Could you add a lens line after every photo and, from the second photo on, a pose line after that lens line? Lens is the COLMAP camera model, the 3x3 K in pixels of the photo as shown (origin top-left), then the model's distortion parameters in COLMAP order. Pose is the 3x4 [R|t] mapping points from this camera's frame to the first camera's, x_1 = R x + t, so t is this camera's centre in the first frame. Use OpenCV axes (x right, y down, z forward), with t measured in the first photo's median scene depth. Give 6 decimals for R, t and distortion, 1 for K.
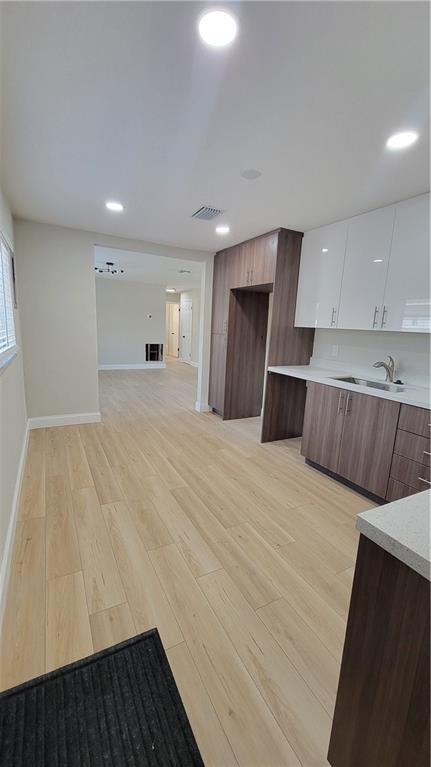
lens RADIAL K [[314.5, 0, 215.5], [0, 314.5, 383.5], [0, 0, 1]] dist [-0.001690, -0.000415]
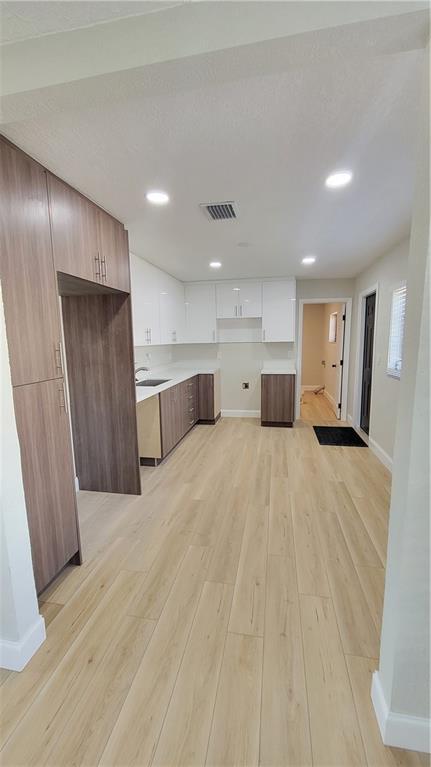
lens RADIAL K [[314.5, 0, 215.5], [0, 314.5, 383.5], [0, 0, 1]] dist [-0.001690, -0.000415]
pose [[-0.779205, -0.118383, 0.615487, -0.601423], [0.097465, 0.947168, 0.305569, -0.395906], [-0.619144, 0.298090, -0.726500, 1.837922]]
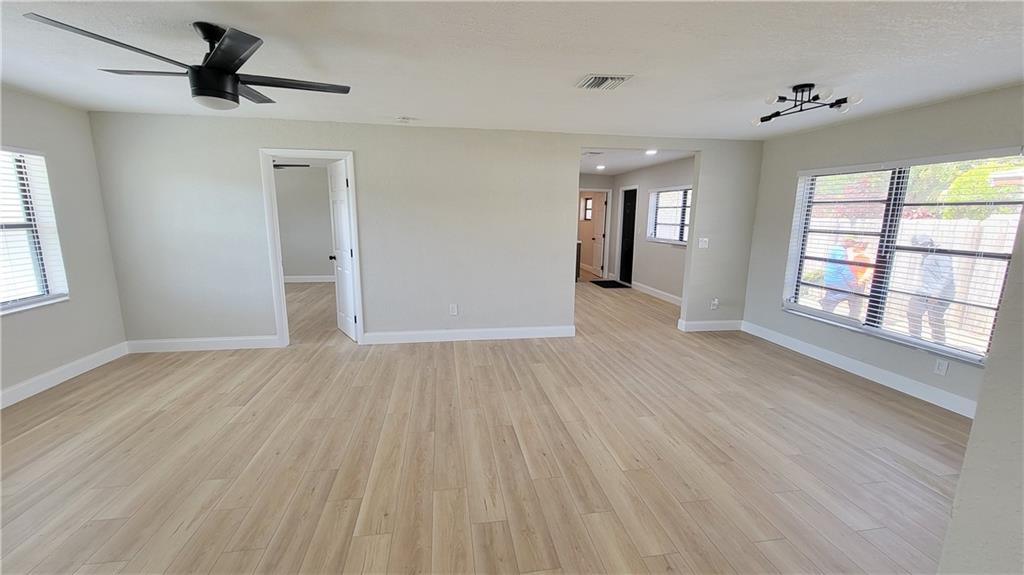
lens RADIAL K [[419.9, 0, 512.0], [0, 419.9, 287.5], [0, 0, 1]] dist [-0.001690, -0.000415]
pose [[-0.946588, -0.107886, 0.303863, -0.398346], [0.007189, 0.935070, 0.354390, -0.690358], [-0.322366, 0.337646, -0.884350, 3.373921]]
